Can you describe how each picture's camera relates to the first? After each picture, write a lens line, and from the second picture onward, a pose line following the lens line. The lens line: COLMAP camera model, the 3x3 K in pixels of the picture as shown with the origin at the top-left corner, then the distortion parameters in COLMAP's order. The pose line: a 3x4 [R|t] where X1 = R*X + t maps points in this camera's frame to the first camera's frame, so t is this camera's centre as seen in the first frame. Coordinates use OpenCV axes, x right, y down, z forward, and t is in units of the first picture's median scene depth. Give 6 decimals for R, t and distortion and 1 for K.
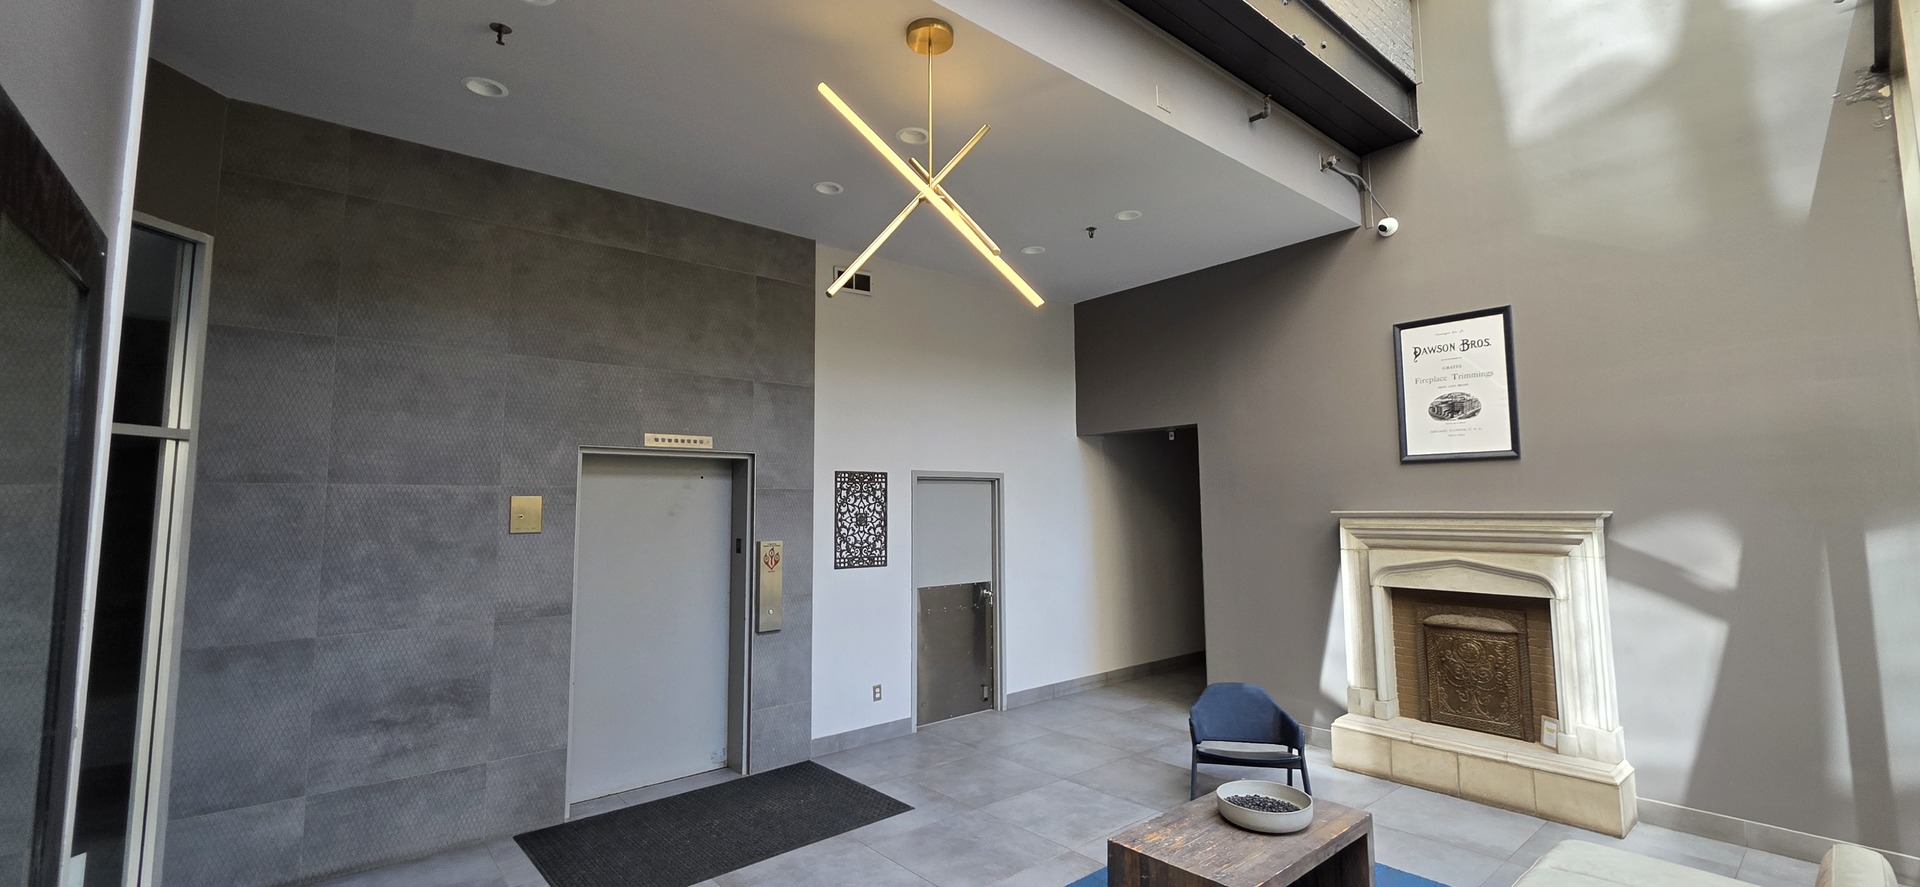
lens RADIAL K [[773.3, 0, 965.6], [0, 773.3, 436.6], [0, 0, 1]] dist [-0.000442, 0.001098]
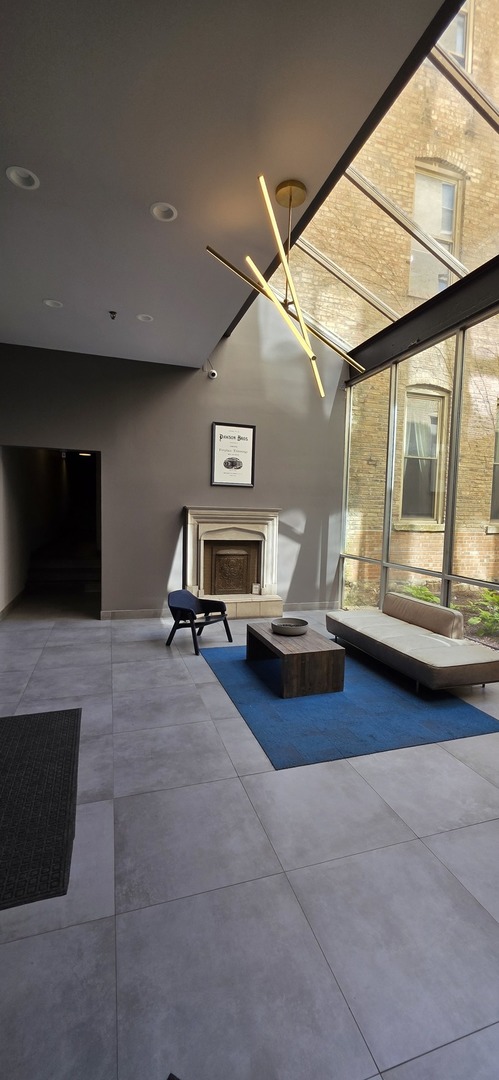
lens RADIAL K [[435.0, 0, 250.4], [0, 435.0, 547.2], [0, 0, 1]] dist [-0.000442, 0.001098]
pose [[0.385113, -0.064323, 0.920625, -0.620374], [-0.114112, 0.986594, 0.116667, 0.055517], [-0.915787, -0.149985, 0.372610, 0.431331]]
